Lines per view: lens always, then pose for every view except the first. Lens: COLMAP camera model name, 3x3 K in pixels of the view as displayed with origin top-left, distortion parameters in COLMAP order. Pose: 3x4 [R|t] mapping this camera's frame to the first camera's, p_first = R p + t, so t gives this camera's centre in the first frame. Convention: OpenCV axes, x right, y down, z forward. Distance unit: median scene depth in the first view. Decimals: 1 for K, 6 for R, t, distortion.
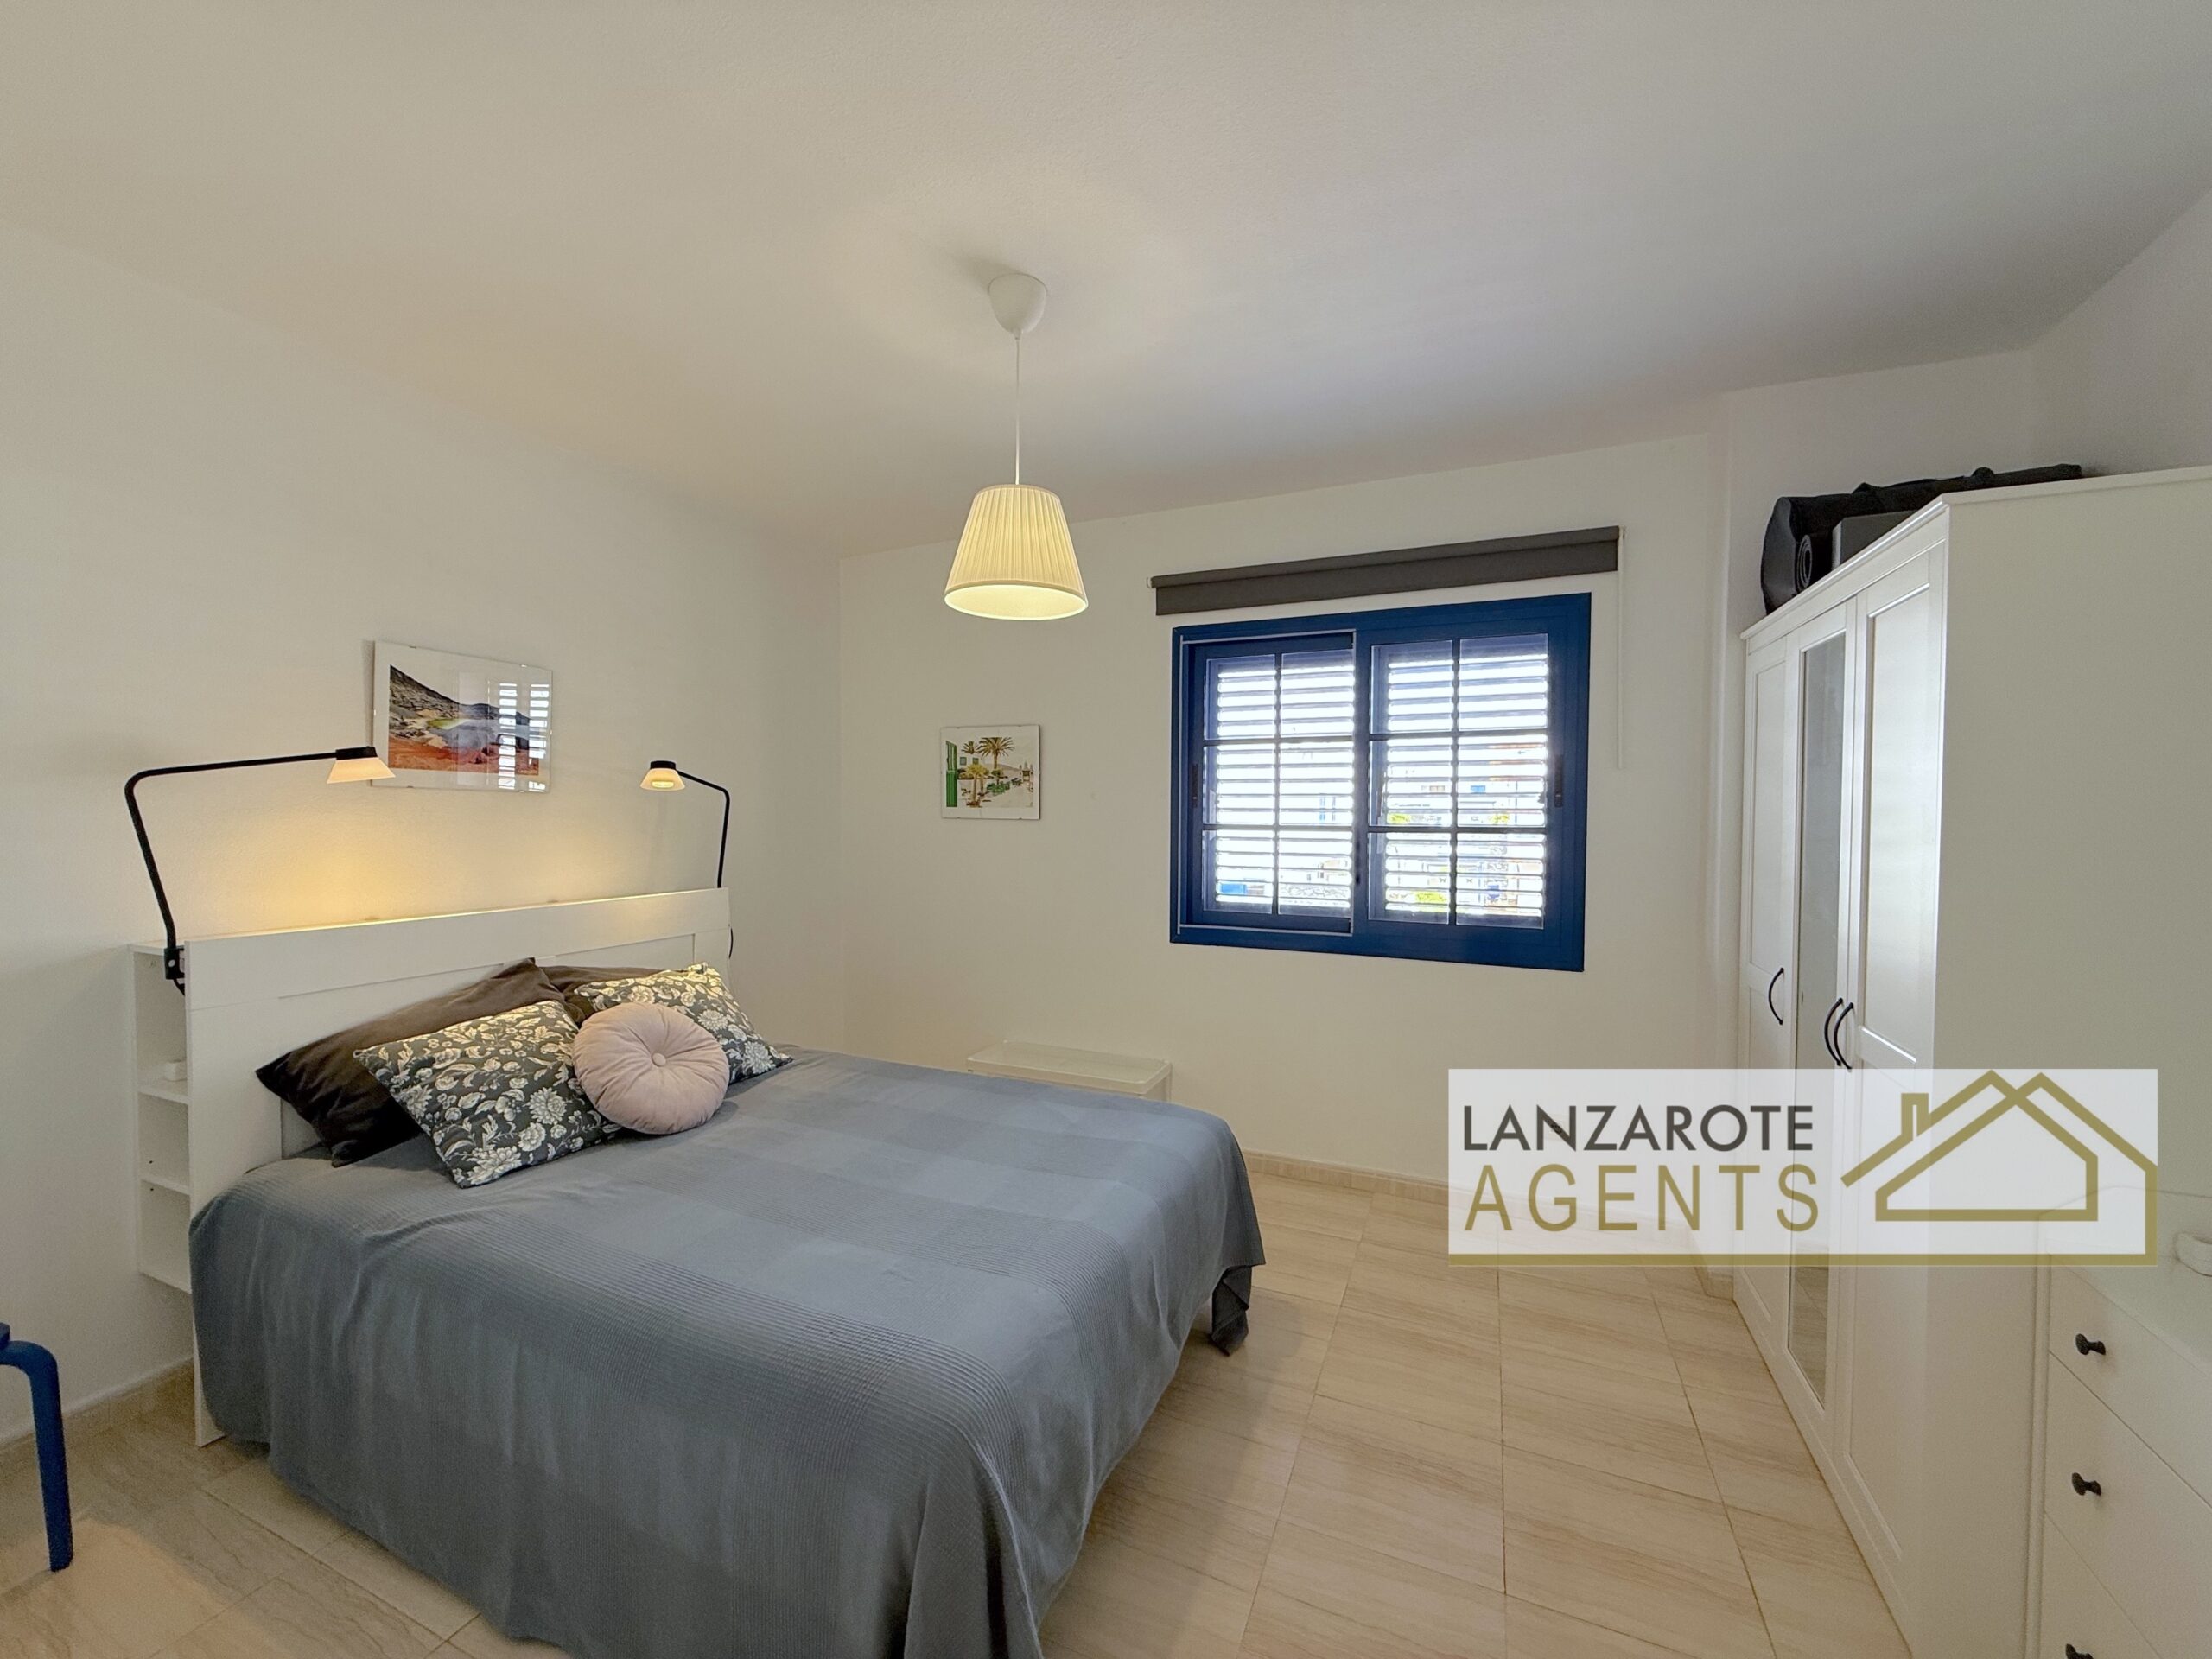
lens RADIAL K [[881.7, 0, 1106.0], [0, 881.7, 829.5], [0, 0, 1]] dist [-0.001522, 0.000608]
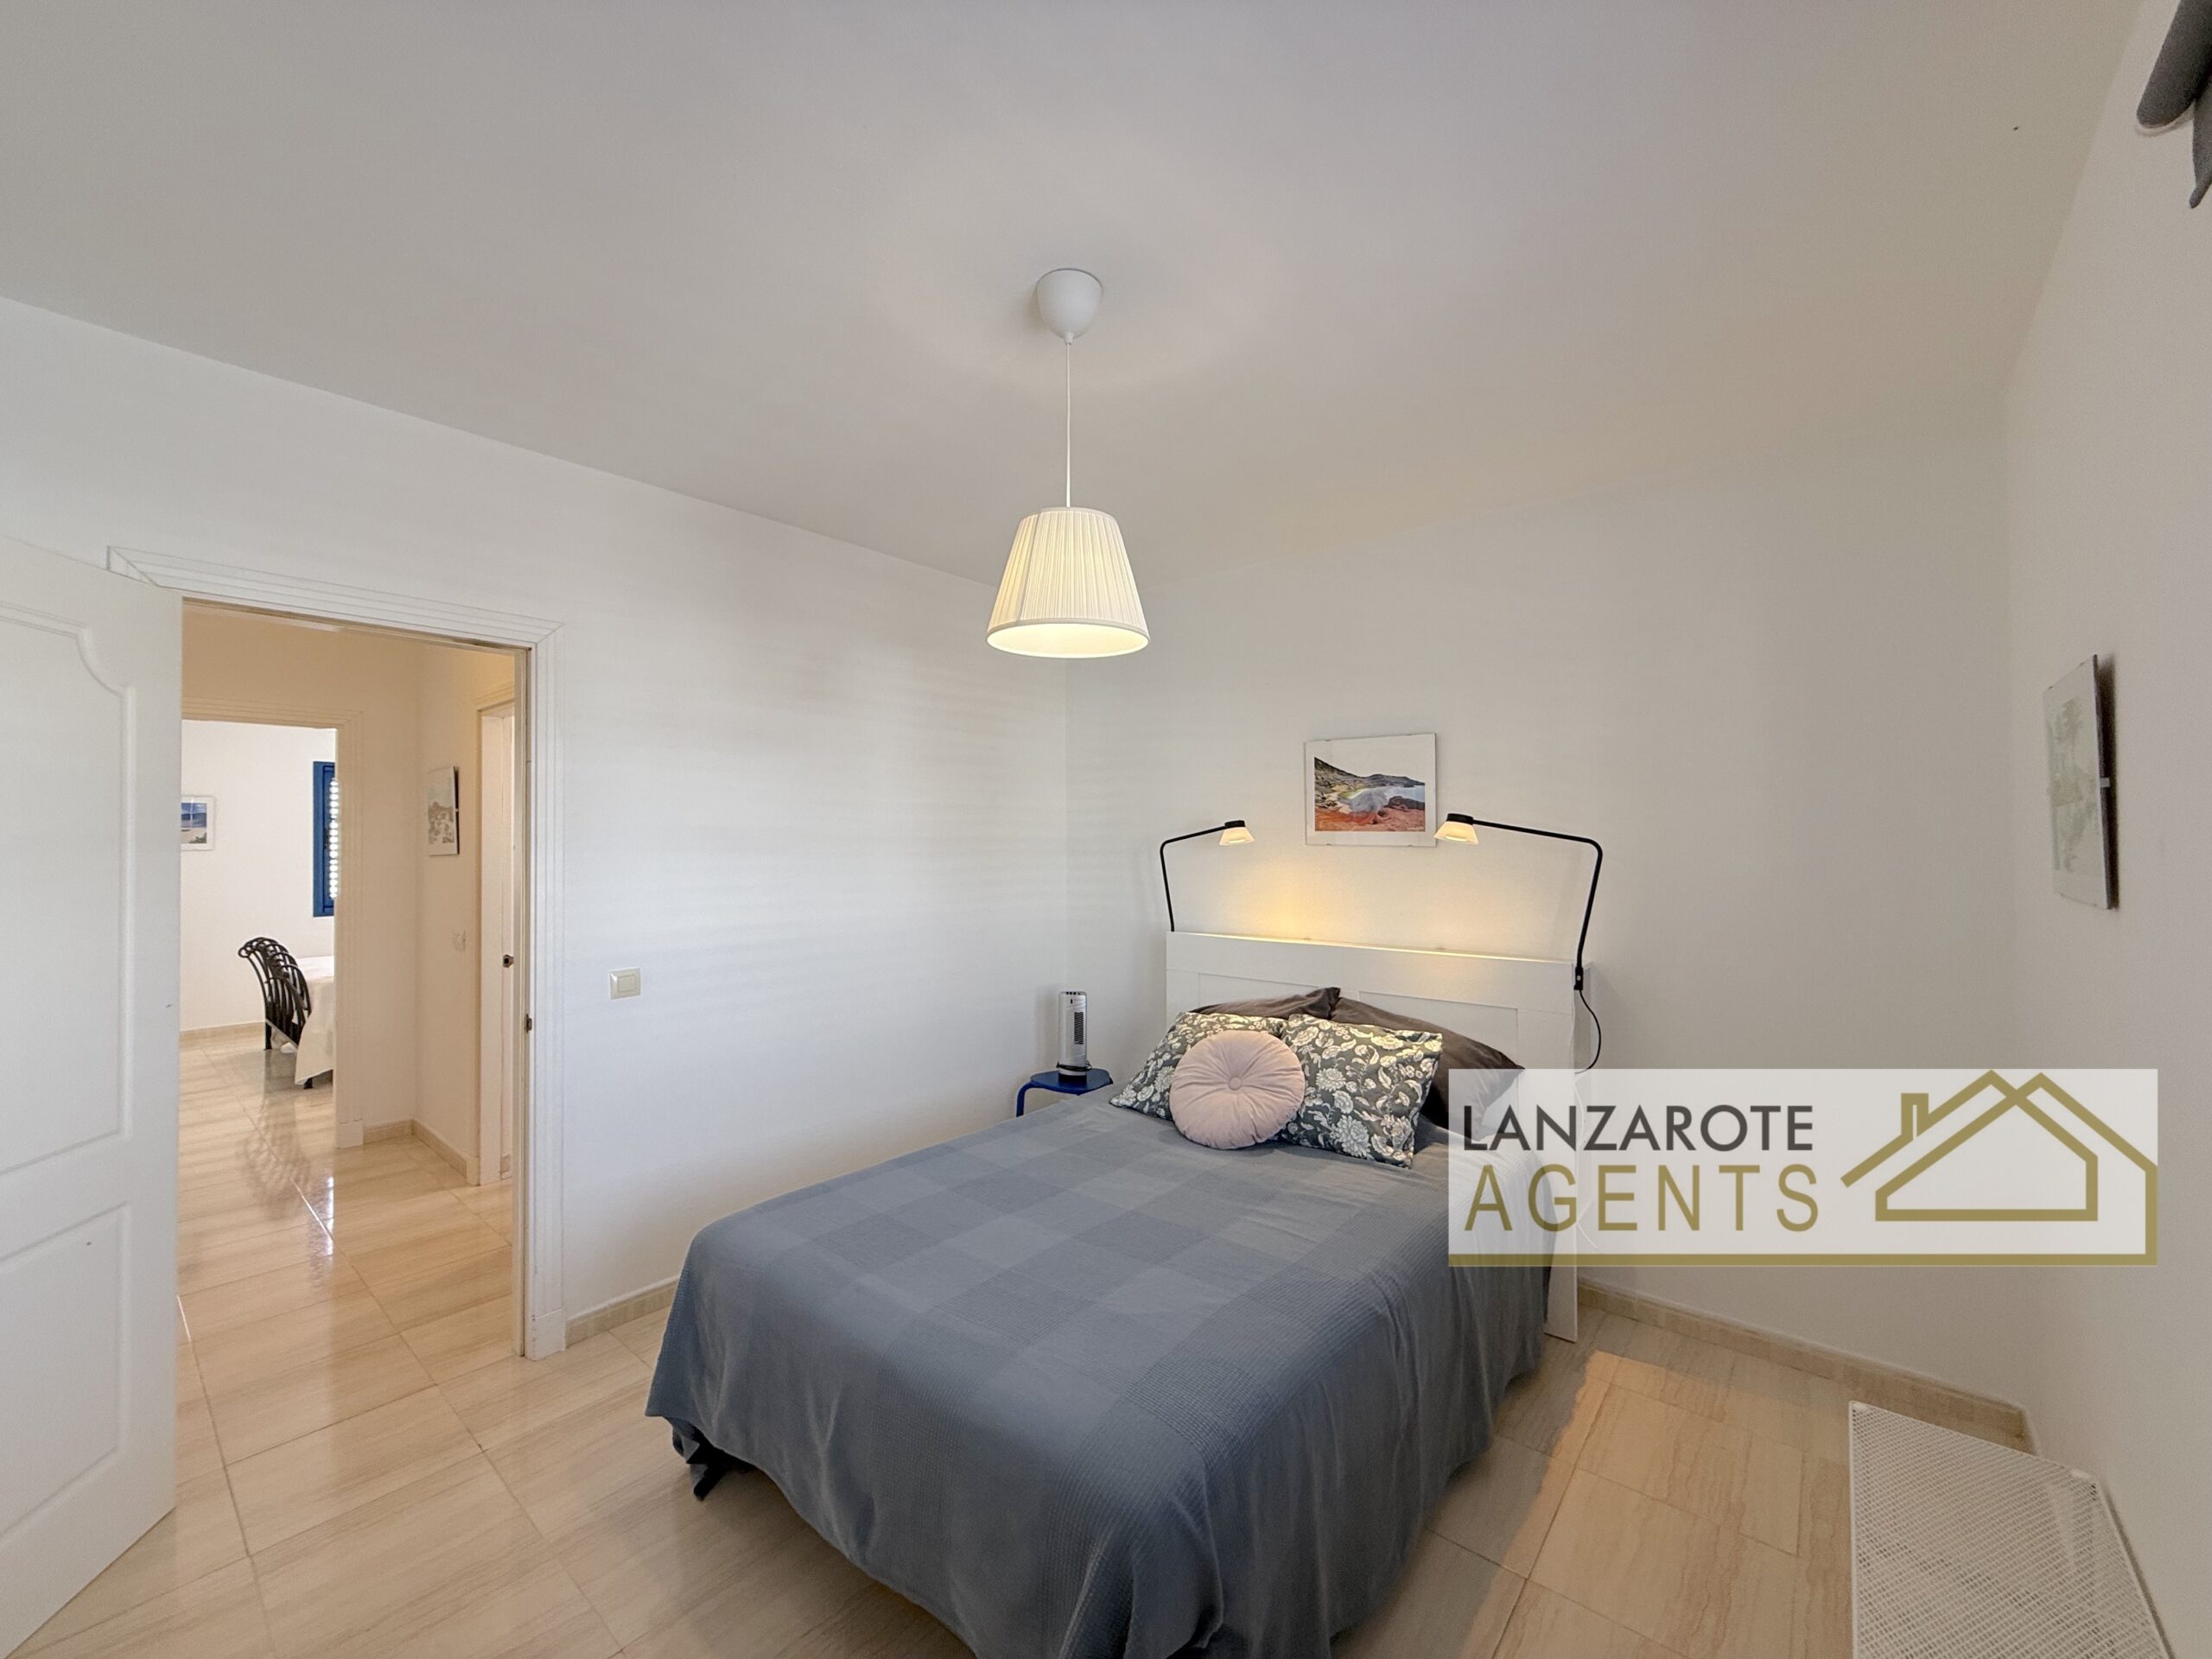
lens RADIAL K [[881.7, 0, 1106.0], [0, 881.7, 829.5], [0, 0, 1]] dist [-0.001522, 0.000608]
pose [[-0.276567, -0.013979, -0.960893, 0.588299], [-0.022050, 0.999723, -0.008198, -0.052119], [0.960741, 0.018921, -0.276799, 1.035811]]
